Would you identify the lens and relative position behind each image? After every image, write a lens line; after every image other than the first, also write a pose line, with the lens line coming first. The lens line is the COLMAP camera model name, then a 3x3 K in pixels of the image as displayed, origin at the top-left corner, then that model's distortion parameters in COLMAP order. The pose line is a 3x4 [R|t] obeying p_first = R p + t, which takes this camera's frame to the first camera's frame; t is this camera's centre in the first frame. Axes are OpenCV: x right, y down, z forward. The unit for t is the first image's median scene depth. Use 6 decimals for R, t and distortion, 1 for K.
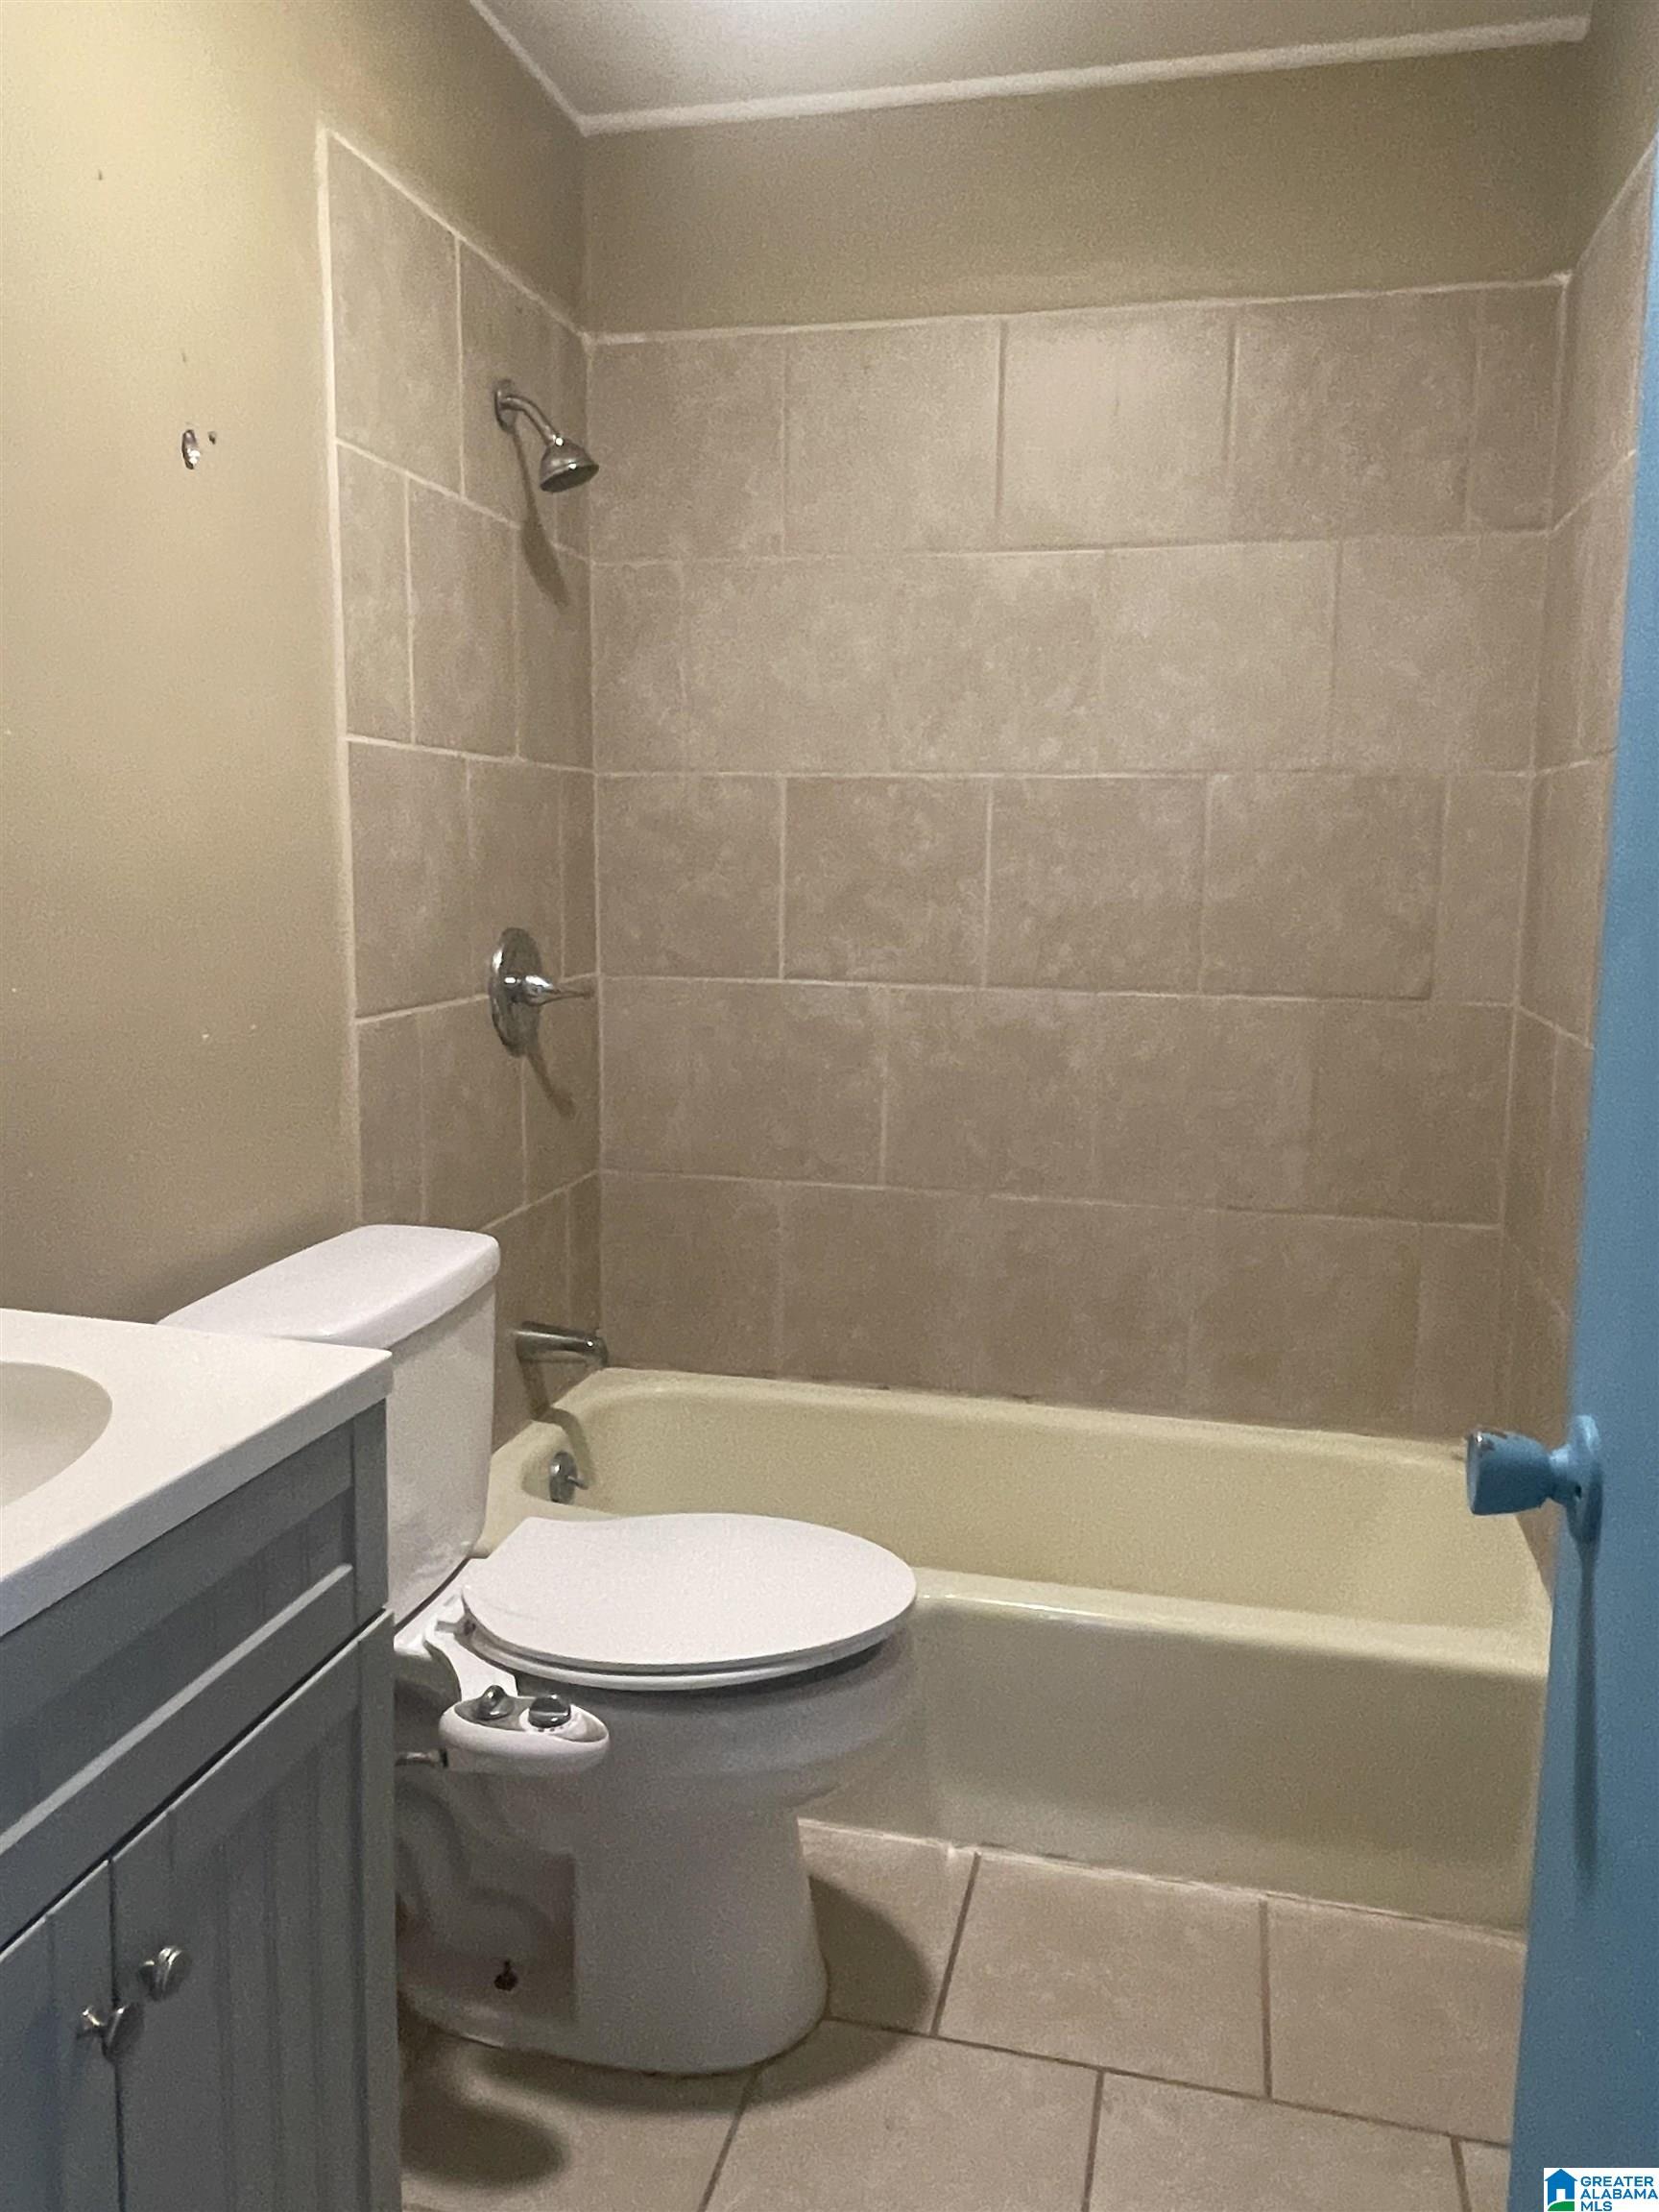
lens RADIAL K [[1677.0, 0, 829.5], [0, 1677.0, 1106.0], [0, 0, 1]] dist [0.005431, -0.049816]
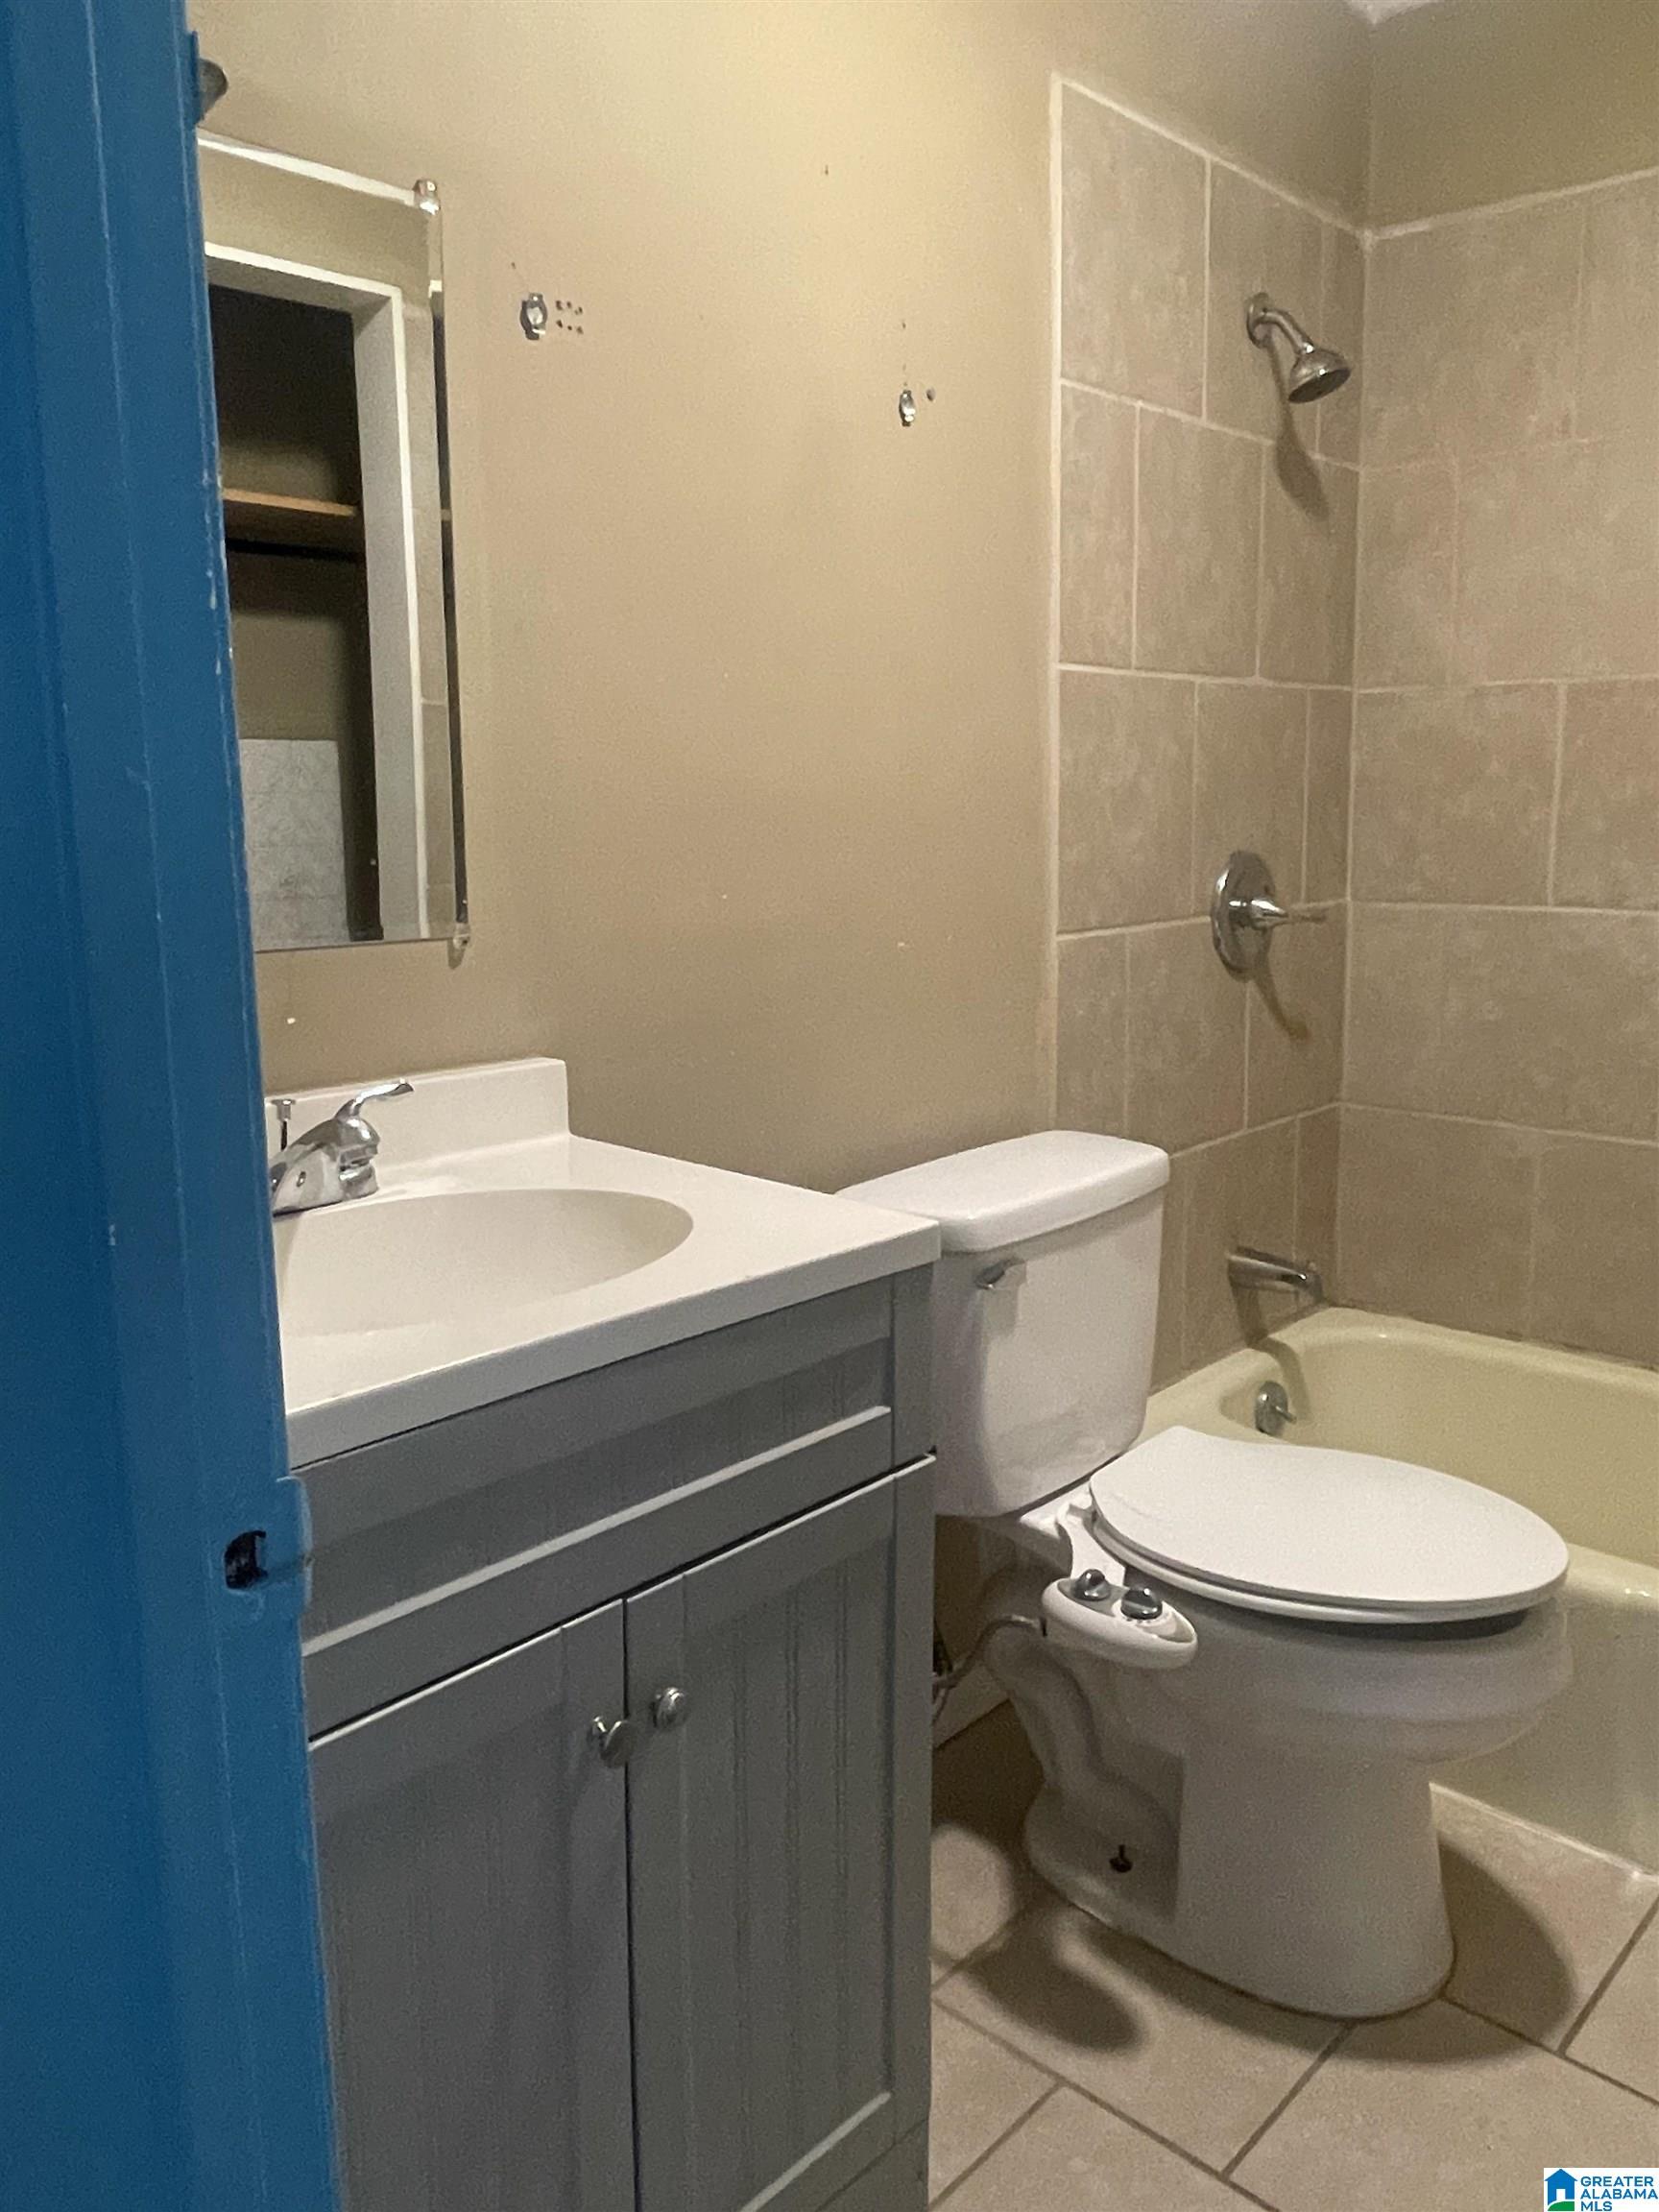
lens RADIAL K [[1677.0, 0, 829.5], [0, 1677.0, 1106.0], [0, 0, 1]] dist [0.005431, -0.049816]
pose [[0.858943, 0.061843, -0.508323, 0.135802], [-0.047814, 0.998030, 0.040627, 0.018944], [0.509834, -0.010592, 0.860208, 0.018063]]
